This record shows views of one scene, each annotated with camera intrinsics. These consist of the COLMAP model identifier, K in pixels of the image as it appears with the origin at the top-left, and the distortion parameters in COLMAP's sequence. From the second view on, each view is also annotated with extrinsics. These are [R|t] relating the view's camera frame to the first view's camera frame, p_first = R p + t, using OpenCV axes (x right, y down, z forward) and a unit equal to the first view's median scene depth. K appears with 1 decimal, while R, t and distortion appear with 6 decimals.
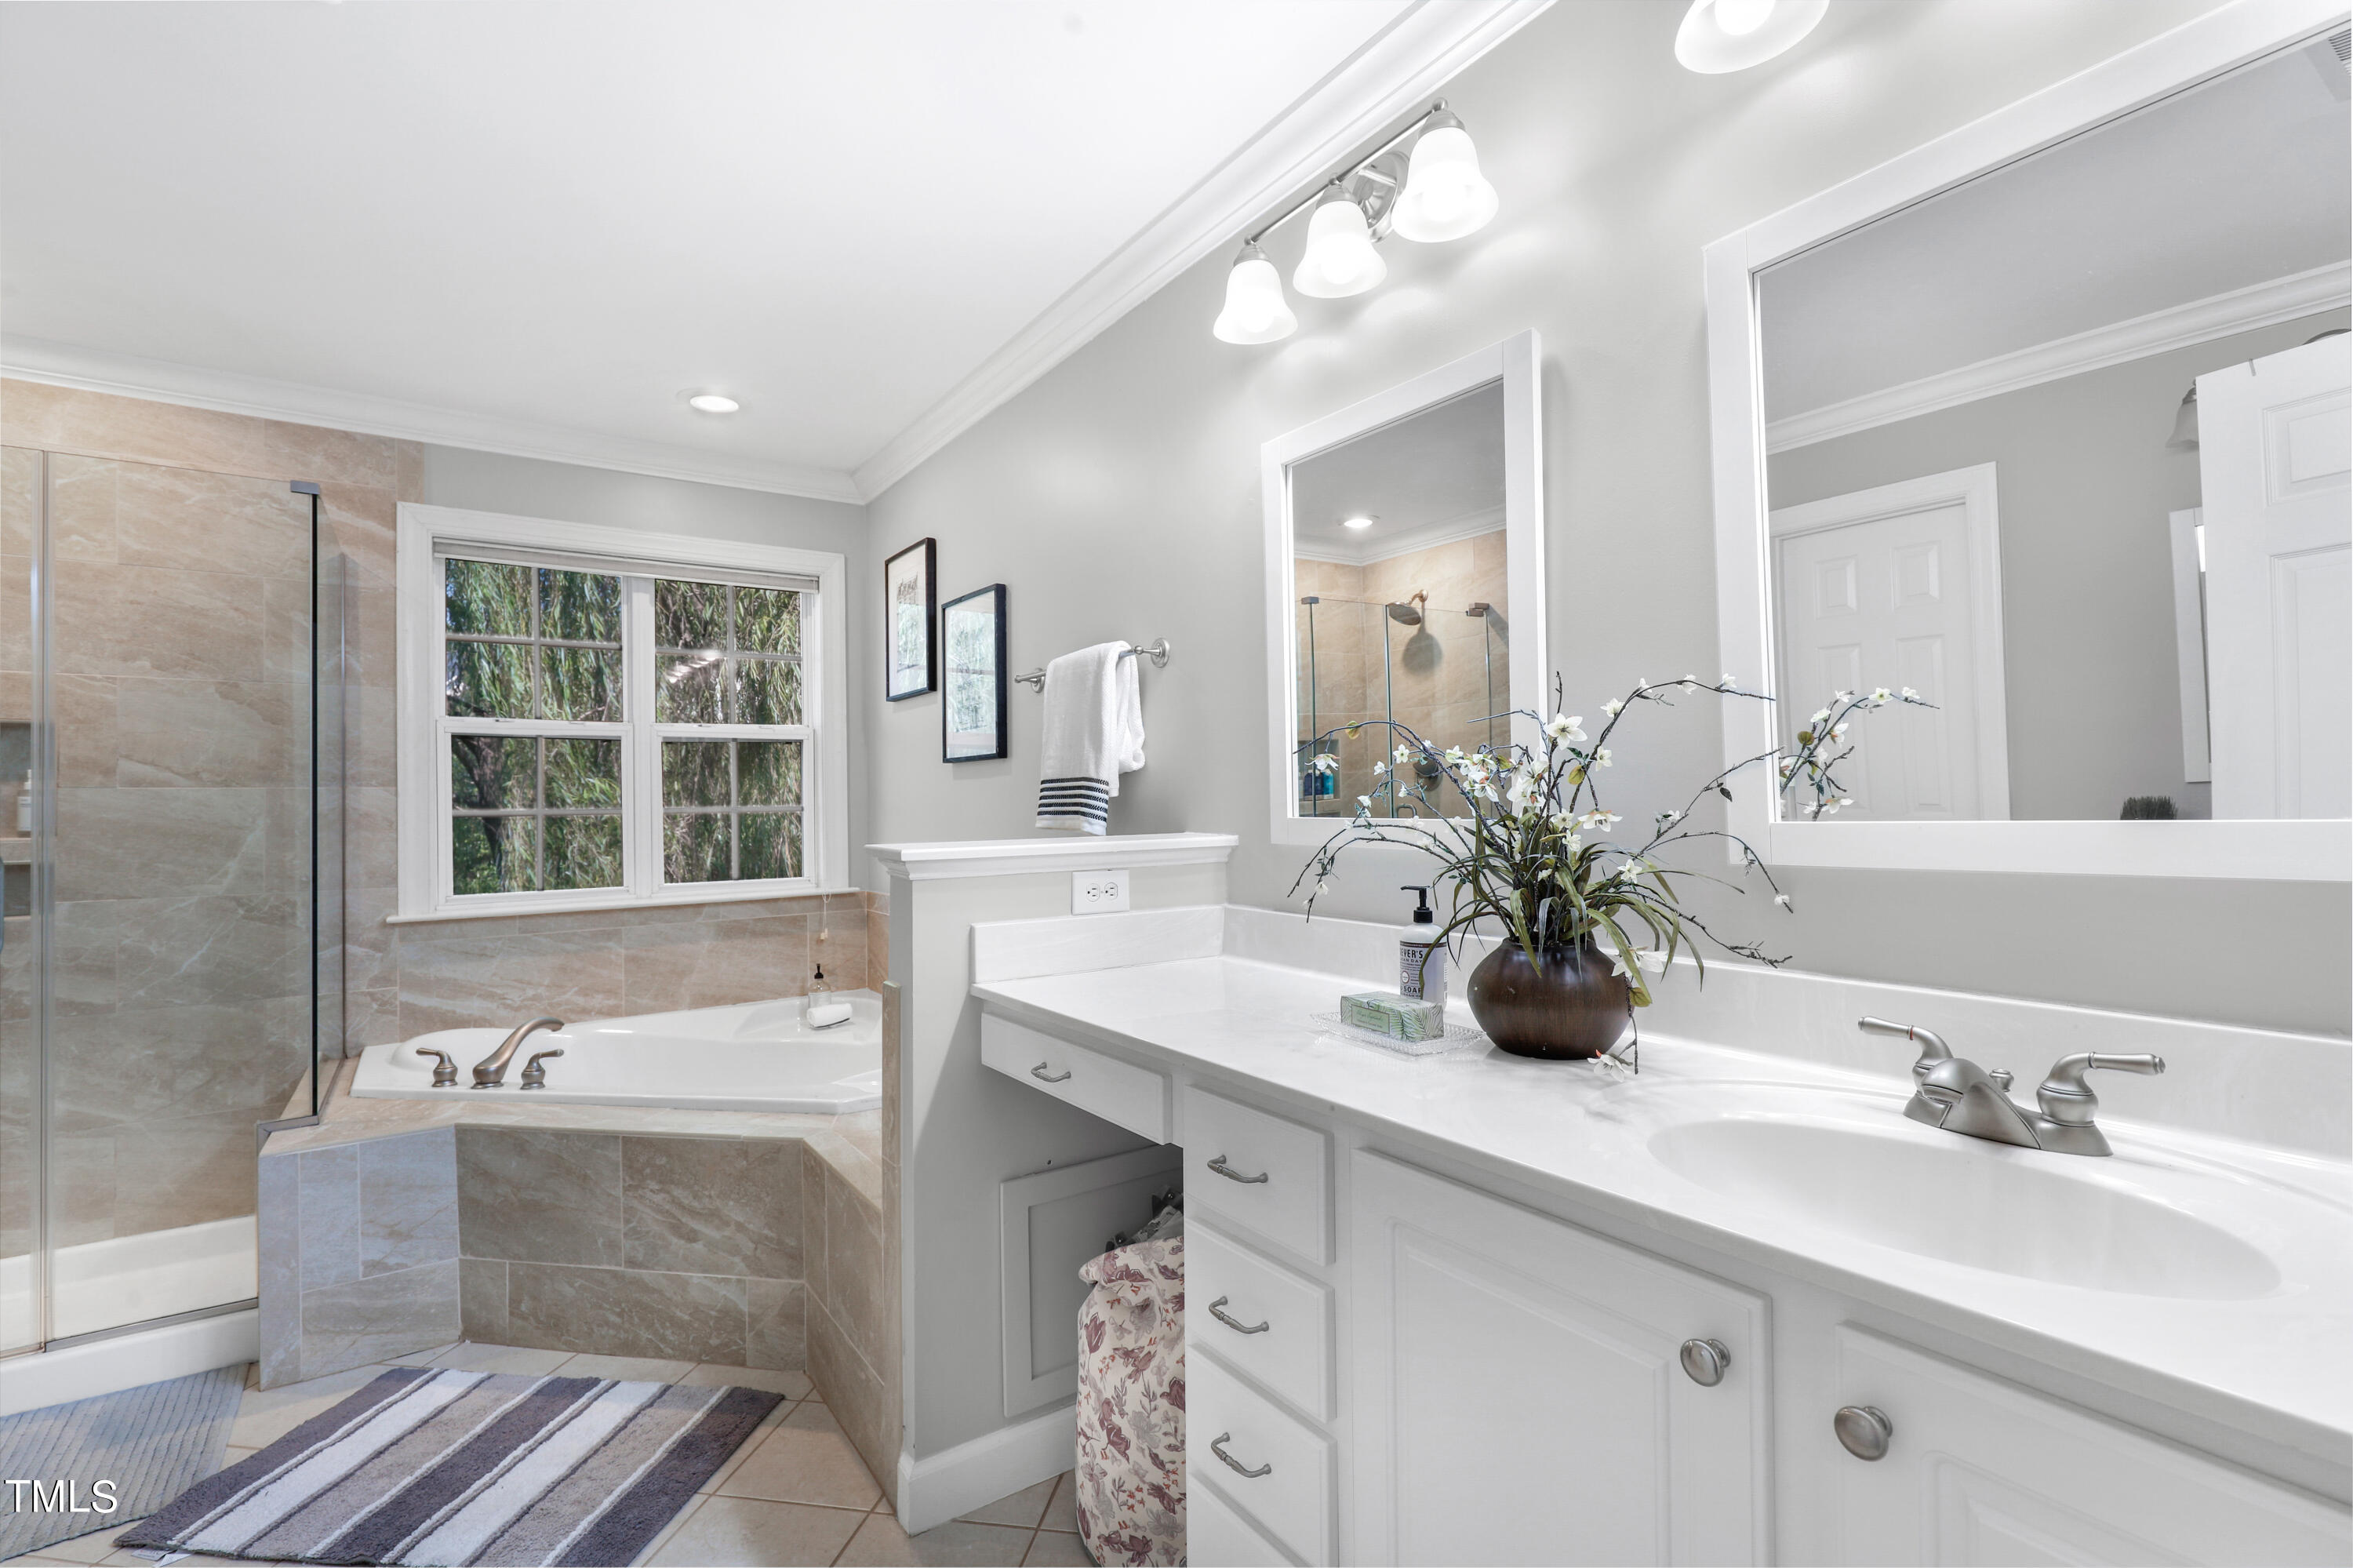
lens RADIAL K [[1085.4, 0, 1193.8], [0, 1085.4, 786.4], [0, 0, 1]] dist [-0.003295, 0.001297]
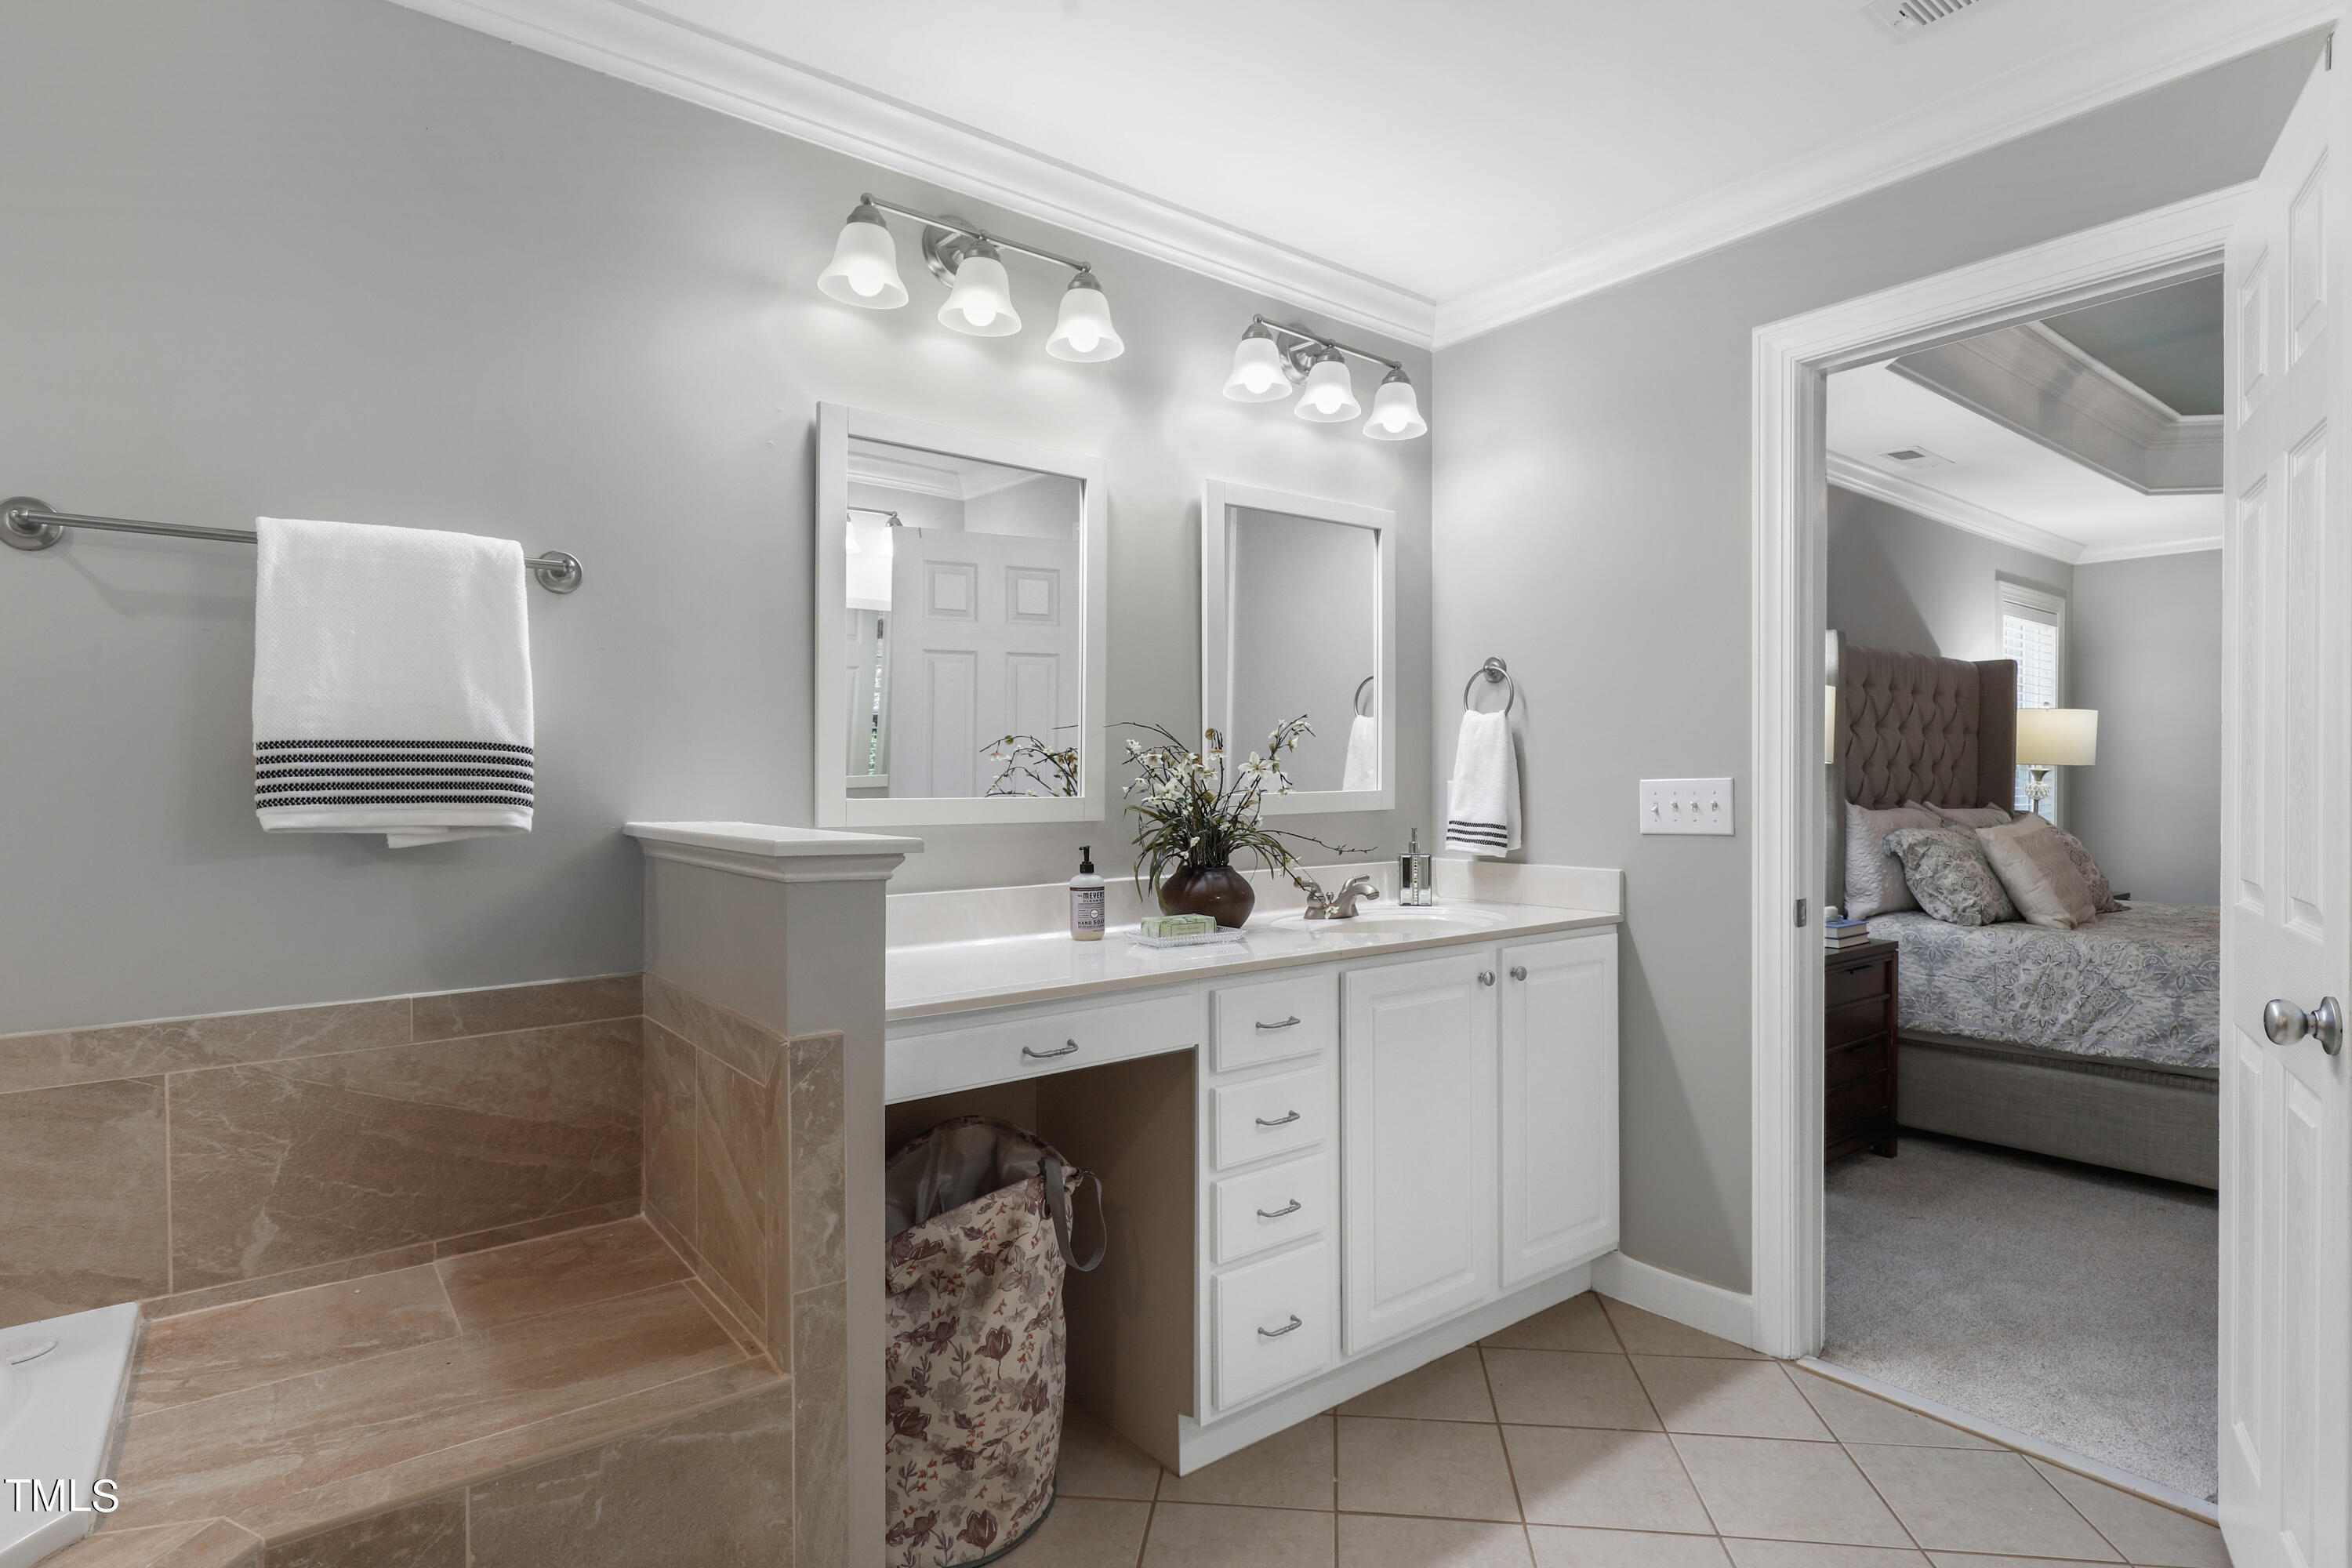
lens RADIAL K [[1180.1, 0, 1222.7], [0, 1180.1, 791.2], [0, 0, 1]] dist [0.000479, 0.000980]
pose [[-0.073466, 0.001594, 0.997296, -0.670736], [-0.010009, 0.999947, -0.002336, 0.014063], [-0.997248, -0.010154, -0.073446, 0.502669]]
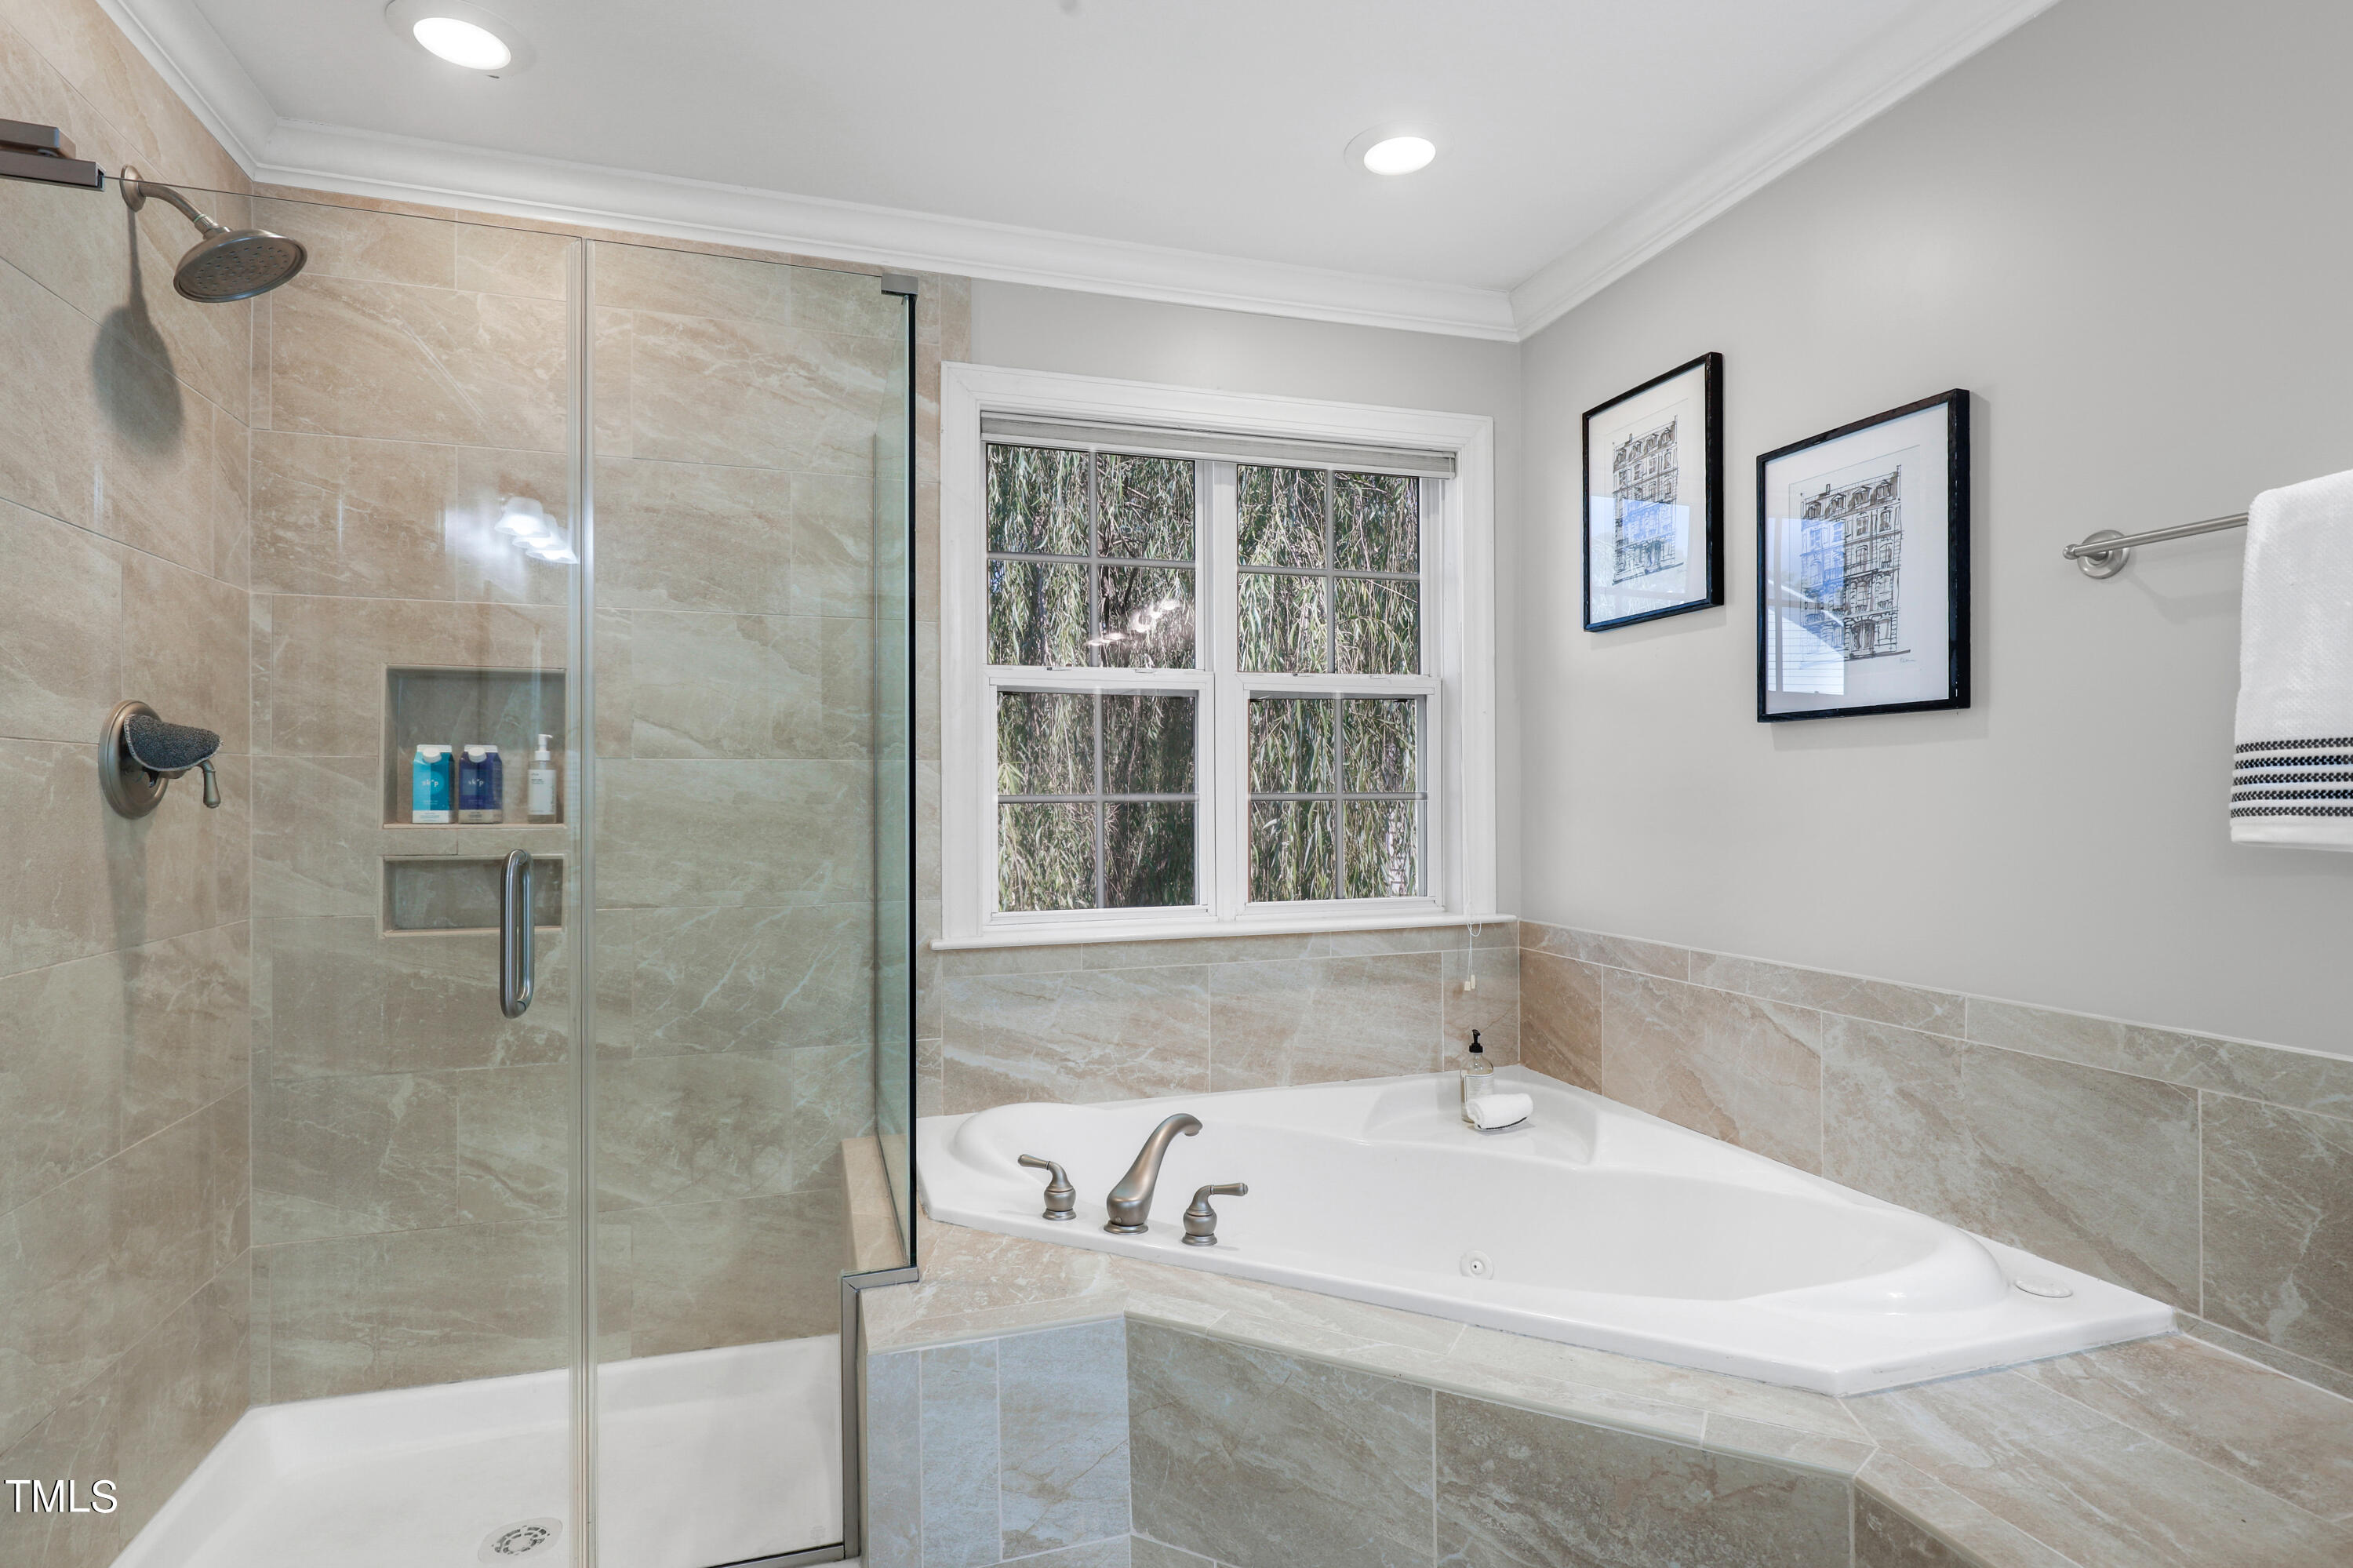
lens RADIAL K [[1191.5, 0, 1184.9], [0, 1191.5, 790.4], [0, 0, 1]] dist [-0.003156, 0.000119]
pose [[0.958517, 0.009166, -0.284888, -0.385902], [-0.005109, 0.999875, 0.014981, 0.008541], [0.284990, -0.012904, 0.958444, 0.314298]]
